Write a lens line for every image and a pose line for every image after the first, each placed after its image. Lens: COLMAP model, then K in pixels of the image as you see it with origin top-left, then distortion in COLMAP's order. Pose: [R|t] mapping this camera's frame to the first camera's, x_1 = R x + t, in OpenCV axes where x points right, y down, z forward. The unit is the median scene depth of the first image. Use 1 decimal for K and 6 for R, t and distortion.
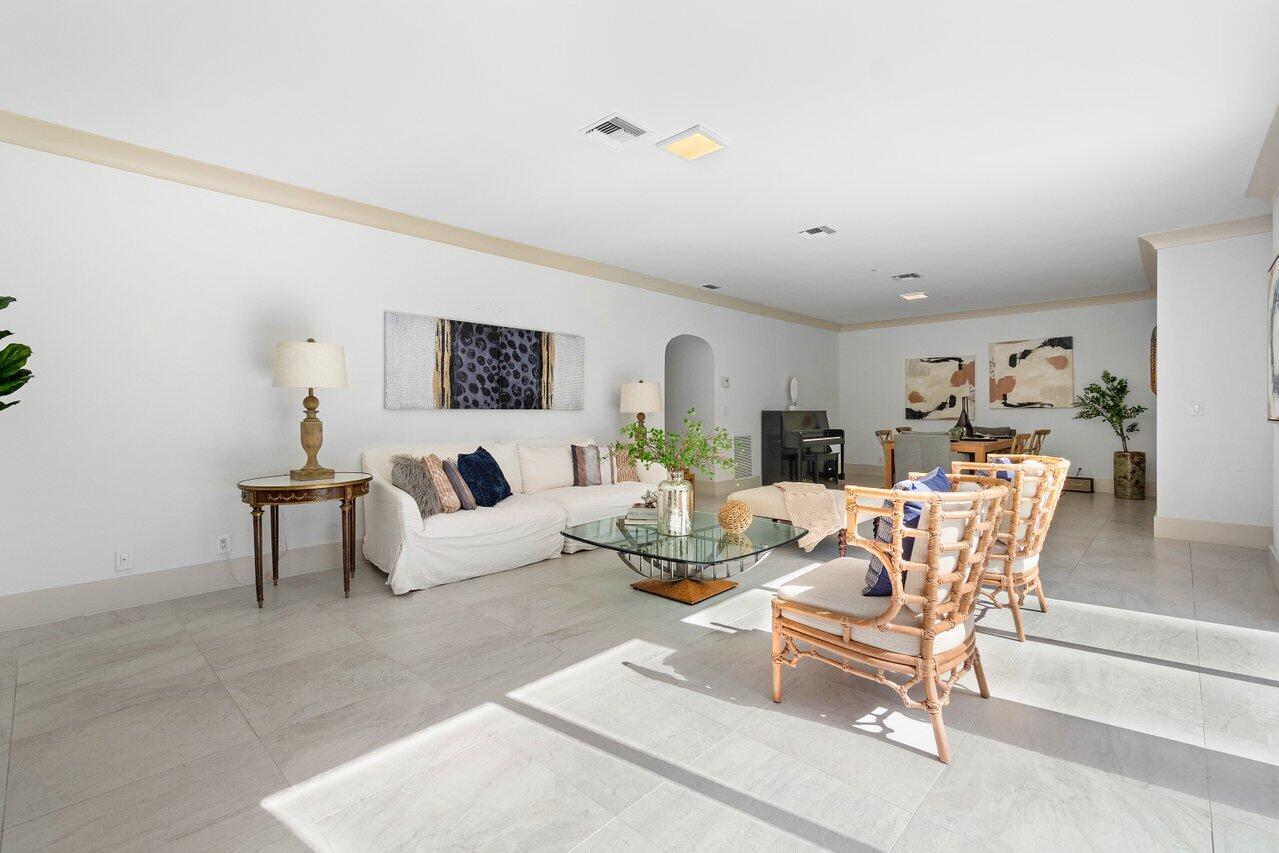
lens RADIAL K [[564.7, 0, 639.5], [0, 564.7, 426.5], [0, 0, 1]] dist [0.000102, 0.000110]
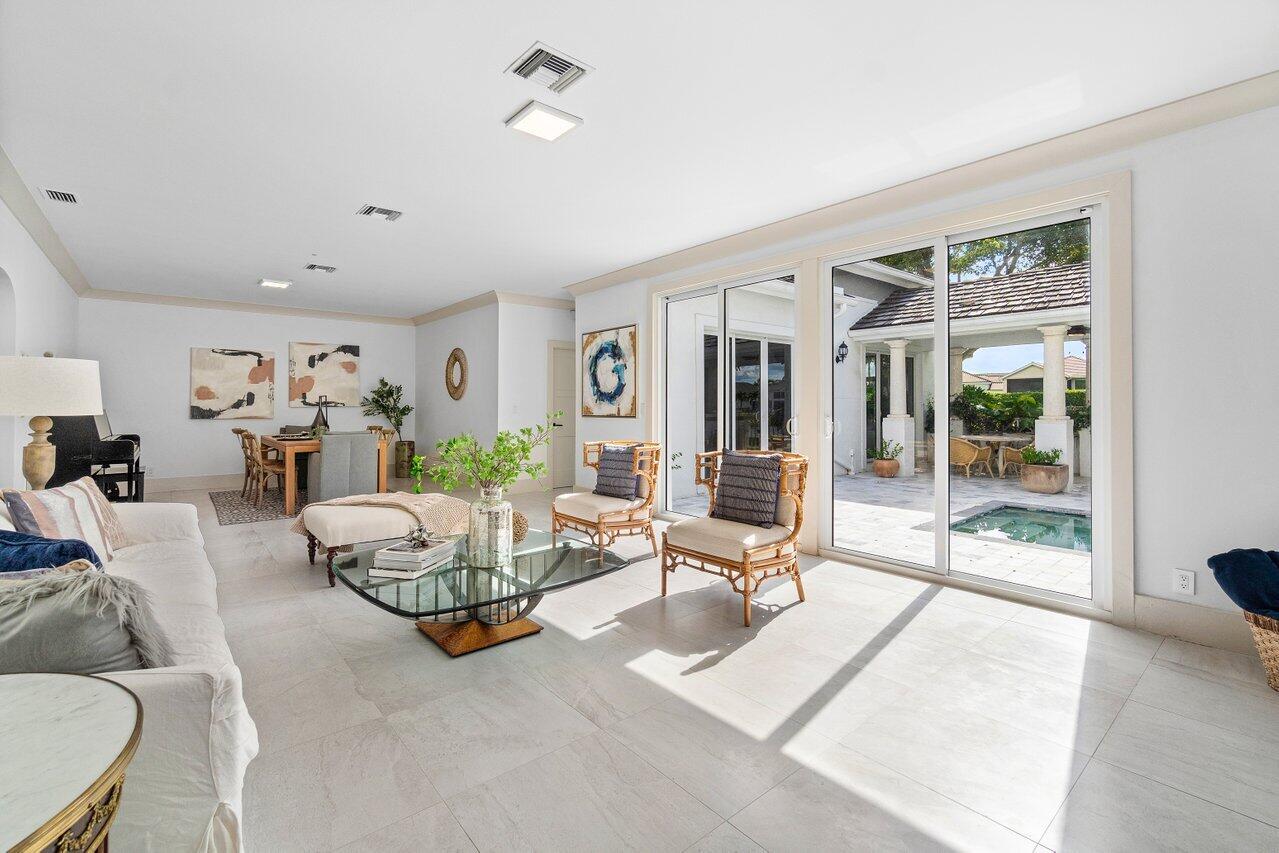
lens RADIAL K [[566.5, 0, 633.7], [0, 566.5, 396.3], [0, 0, 1]] dist [-0.036479, 0.000076]
pose [[0.105018, 0.024434, 0.994170, -0.316295], [0.024654, 0.999327, -0.027165, -0.009450], [-0.994165, 0.027363, 0.104345, 0.308885]]
